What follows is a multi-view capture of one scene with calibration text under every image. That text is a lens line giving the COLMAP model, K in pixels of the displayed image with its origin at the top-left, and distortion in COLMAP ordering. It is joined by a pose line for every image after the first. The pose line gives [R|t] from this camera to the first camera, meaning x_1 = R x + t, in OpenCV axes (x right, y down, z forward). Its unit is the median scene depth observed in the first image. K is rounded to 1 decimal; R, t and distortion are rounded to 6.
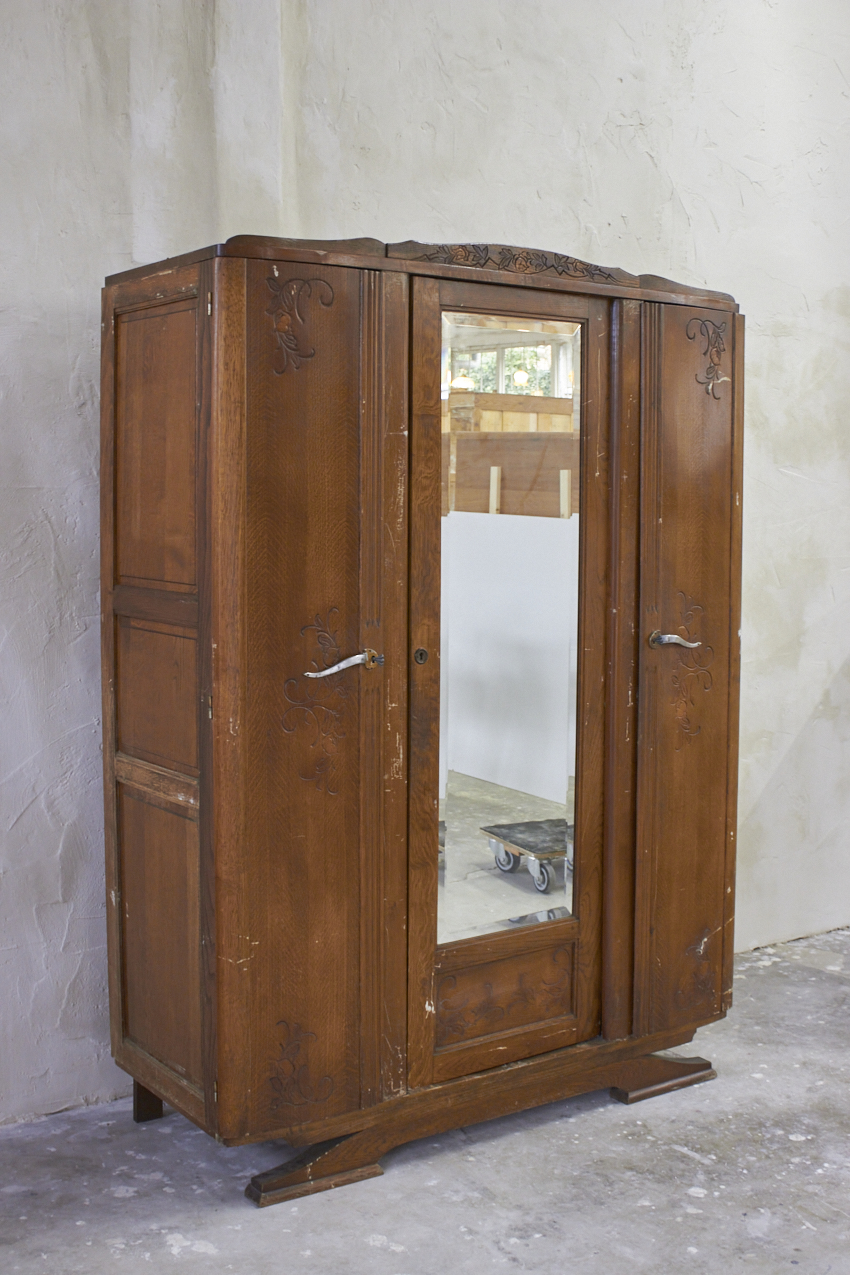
lens RADIAL K [[1535.3, 0, 426.0], [0, 1535.3, 645.8], [0, 0, 1]] dist [-0.061659, 0.000000]
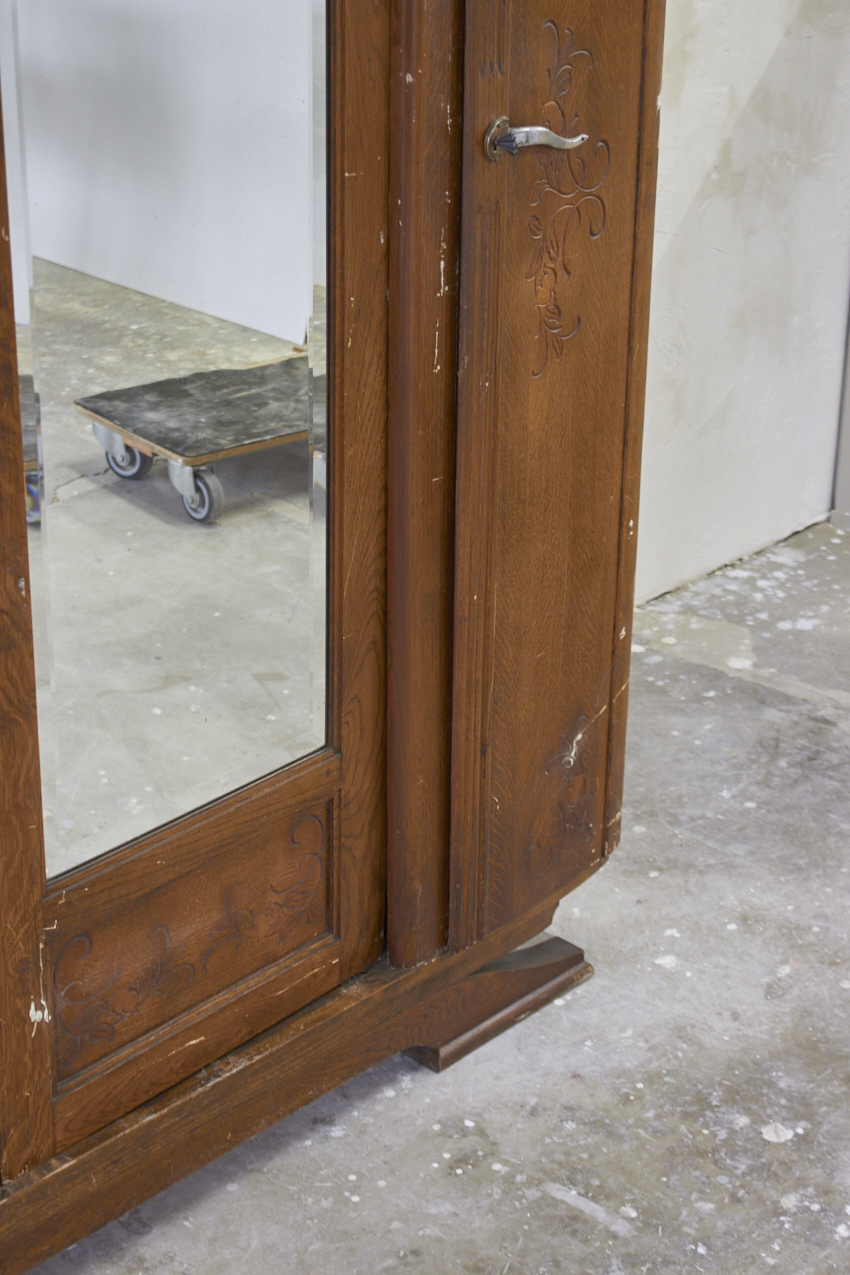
lens RADIAL K [[2163.0, 0, 430.4], [0, 2163.0, 648.4], [0, 0, 1]] dist [0.008821, 0.000000]
pose [[0.976093, -0.077128, 0.203208, -0.006251], [0.008584, 0.947873, 0.318533, -0.068208], [-0.217183, -0.309173, 0.925874, 0.417104]]
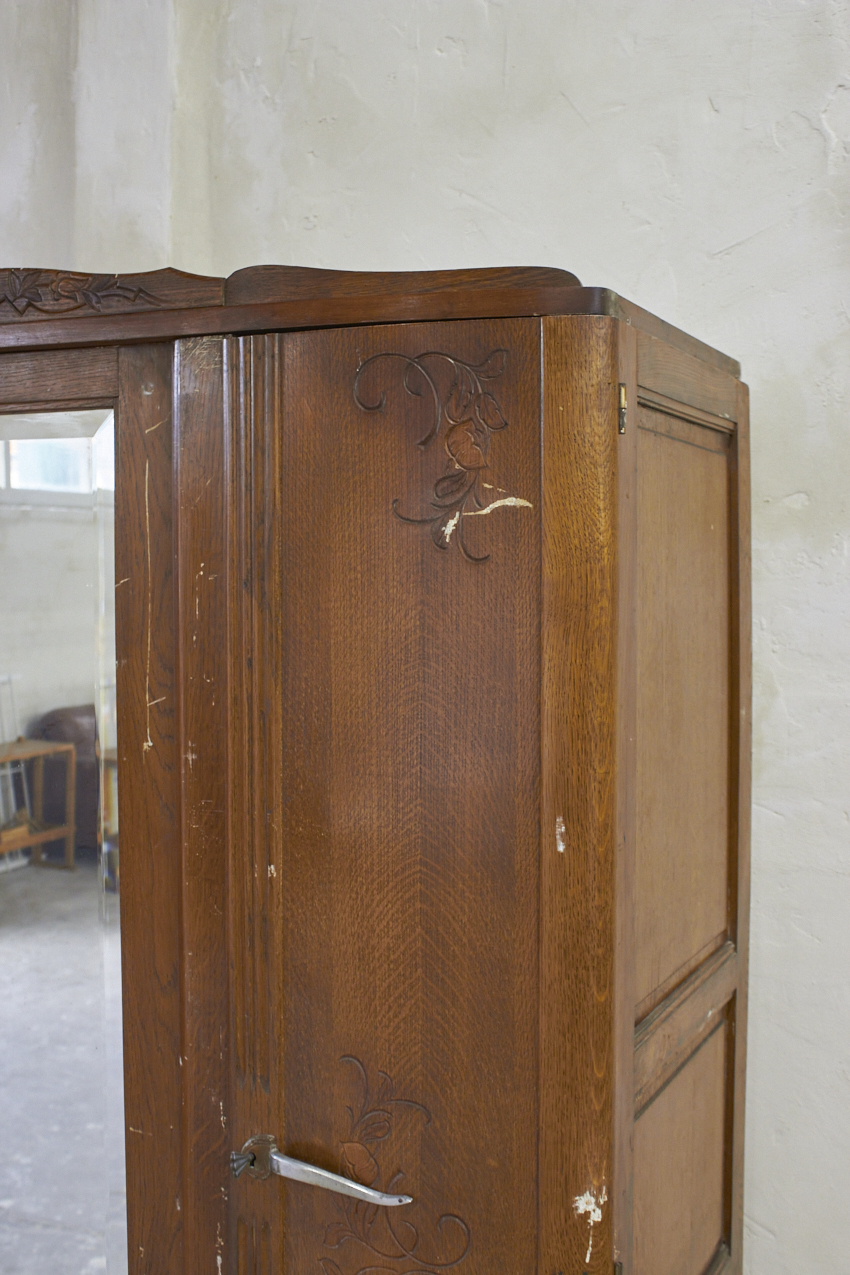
lens RADIAL K [[1498.3, 0, 436.6], [0, 1498.3, 635.0], [0, 0, 1]] dist [-0.062709, 0.000000]
pose [[0.511709, 0.033945, -0.858488, 0.545322], [-0.081285, 0.996650, -0.009042, -0.153166], [0.855305, 0.074409, 0.512754, 0.890184]]
